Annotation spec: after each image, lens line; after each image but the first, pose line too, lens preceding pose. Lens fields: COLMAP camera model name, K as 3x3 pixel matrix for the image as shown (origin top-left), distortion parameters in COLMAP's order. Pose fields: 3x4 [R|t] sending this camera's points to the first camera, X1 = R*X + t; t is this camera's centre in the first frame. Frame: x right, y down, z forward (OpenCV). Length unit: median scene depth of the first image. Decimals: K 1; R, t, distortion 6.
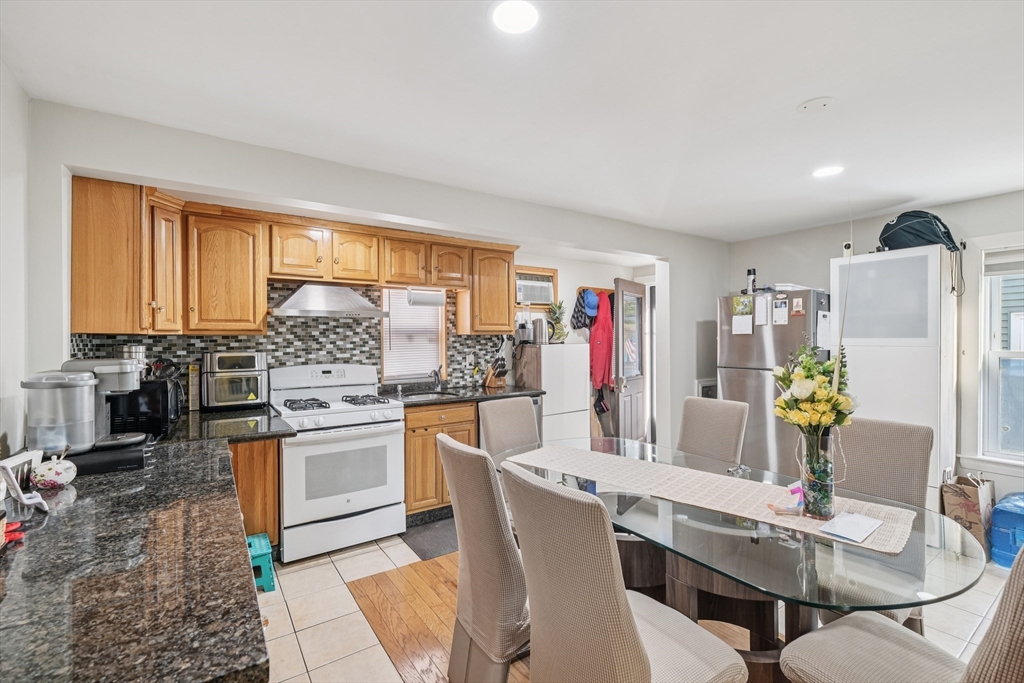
lens RADIAL K [[451.9, 0, 513.7], [0, 451.9, 342.3], [0, 0, 1]] dist [-0.003880, -0.000133]
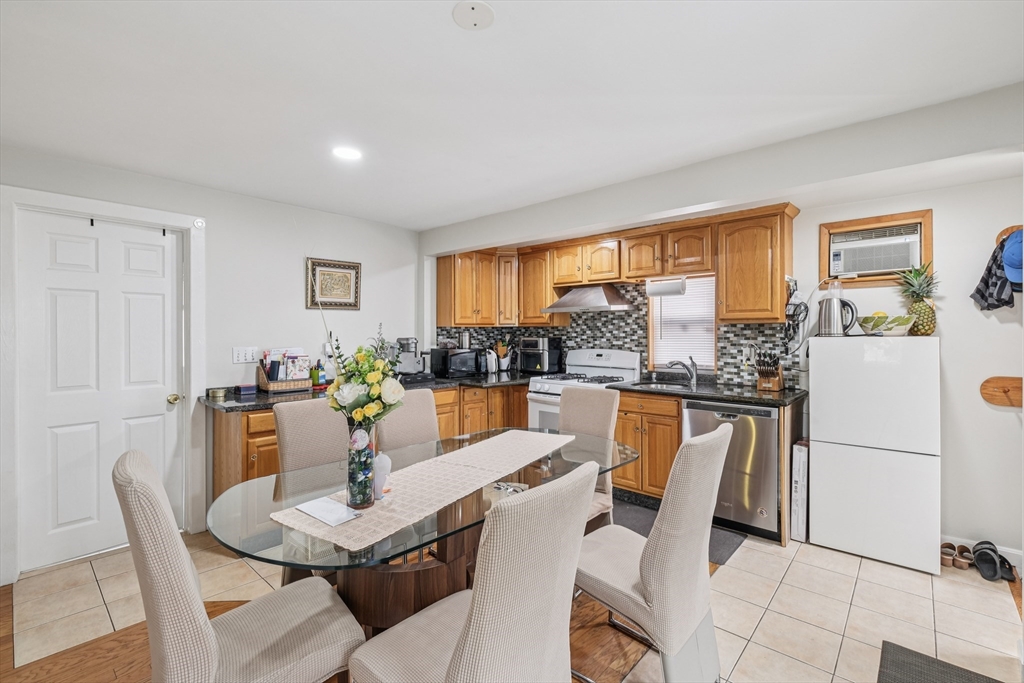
lens RADIAL K [[451.9, 0, 512.6], [0, 451.9, 334.1], [0, 0, 1]] dist [-0.003880, -0.000133]
pose [[0.232277, 0.011095, -0.972586, 0.705758], [-0.005001, 0.999935, 0.010212, -0.004291], [0.972637, 0.002492, 0.232318, 0.444767]]
